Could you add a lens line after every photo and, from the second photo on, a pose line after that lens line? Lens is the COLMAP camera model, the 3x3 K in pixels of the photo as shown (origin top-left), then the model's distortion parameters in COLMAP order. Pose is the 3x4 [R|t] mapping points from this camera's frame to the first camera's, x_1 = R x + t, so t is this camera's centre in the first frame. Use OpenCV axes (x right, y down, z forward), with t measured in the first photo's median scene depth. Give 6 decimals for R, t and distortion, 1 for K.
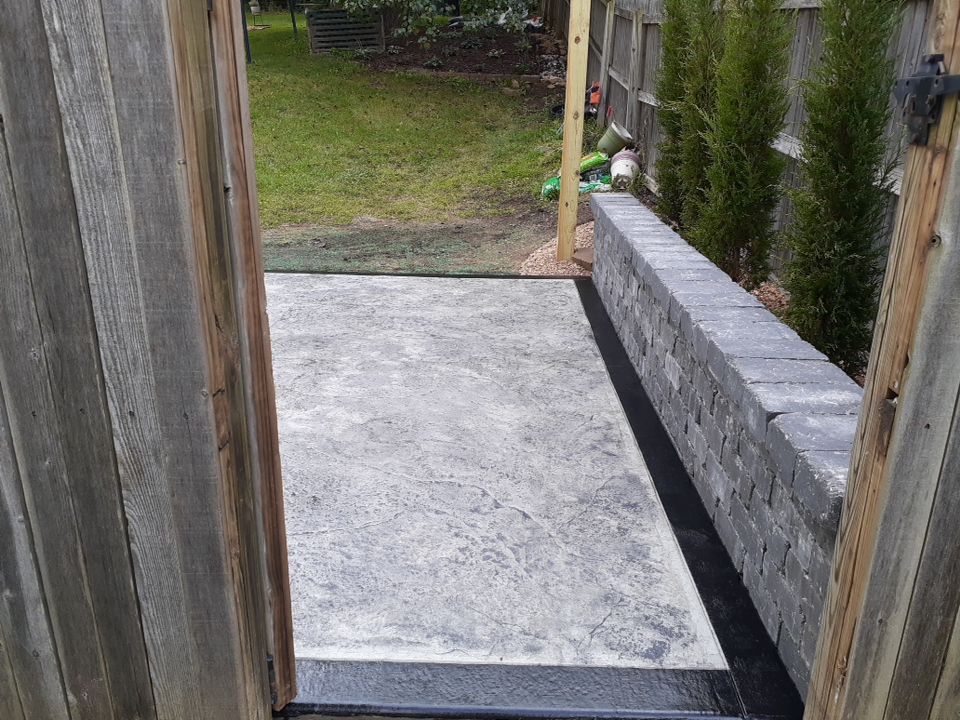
lens RADIAL K [[791.7, 0, 479.8], [0, 791.7, 361.1], [0, 0, 1]] dist [-0.008350, -0.004073]
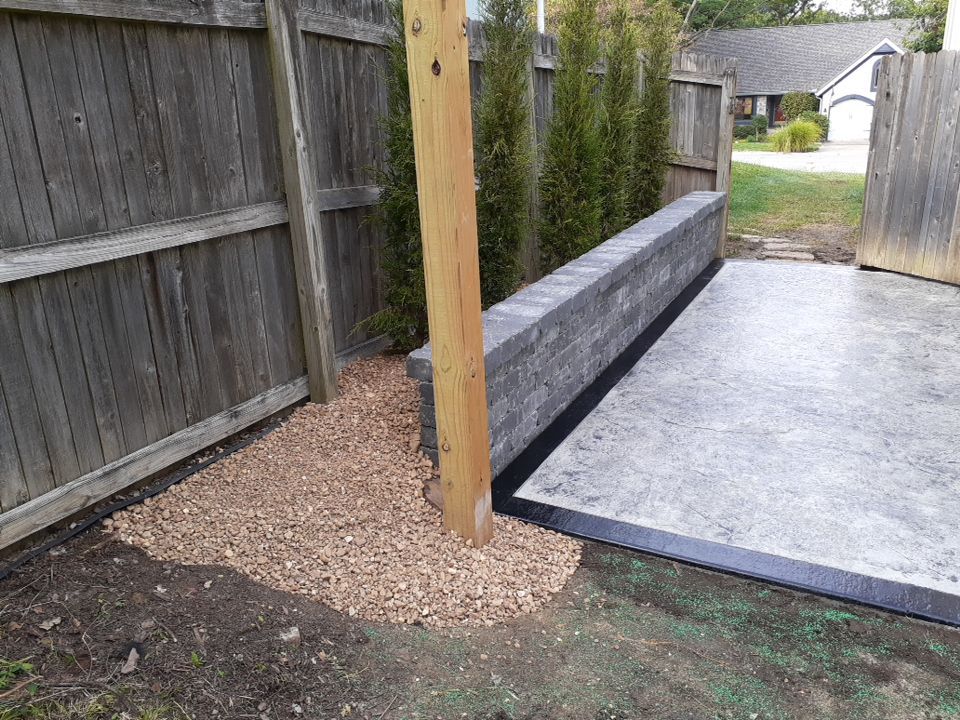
lens RADIAL K [[791.7, 0, 480.5], [0, 791.7, 361.1], [0, 0, 1]] dist [-0.008350, -0.004073]
pose [[-0.897351, -0.125579, 0.423074, -0.122538], [0.169491, 0.787073, 0.593118, -0.754134], [-0.407473, 0.603942, -0.684996, 1.993761]]
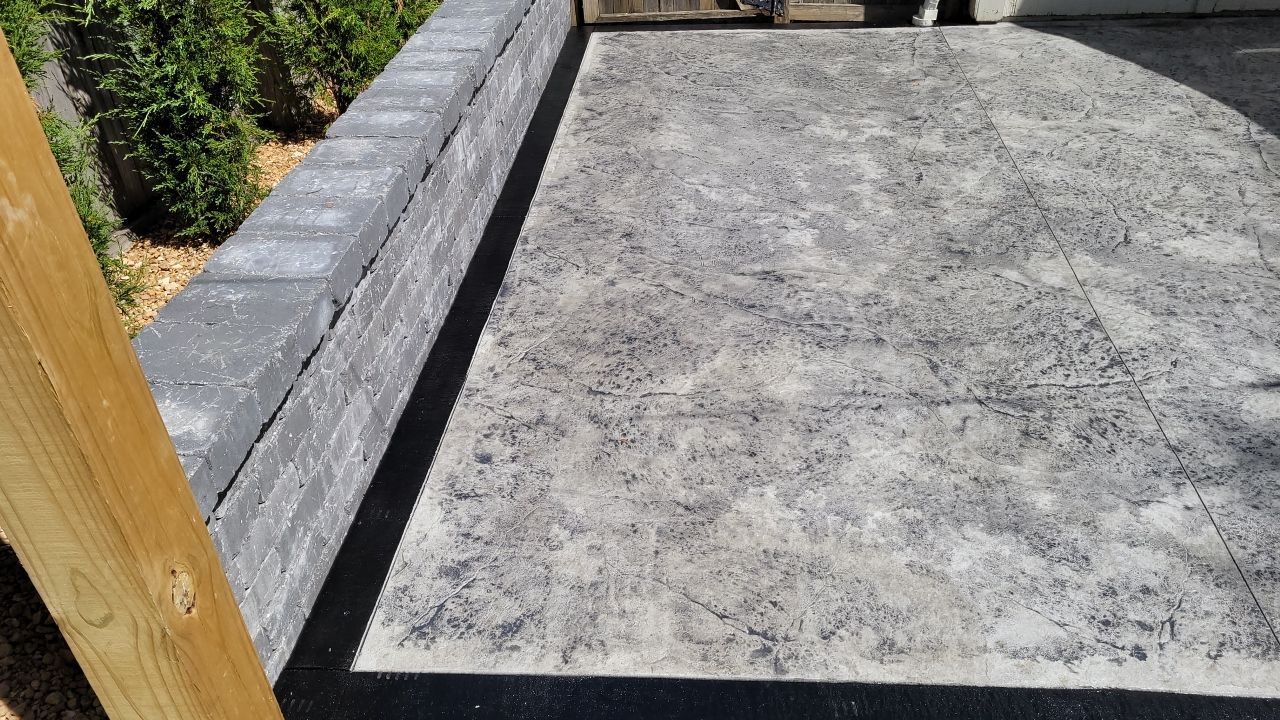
lens RADIAL K [[958.2, 0, 641.5], [0, 958.2, 354.8], [0, 0, 1]] dist [0.032185, -0.008404]
pose [[-0.998801, -0.008798, 0.048152, 0.008450], [0.033138, 0.602473, 0.797451, -0.632292], [-0.036027, 0.798091, -0.601459, 1.661898]]
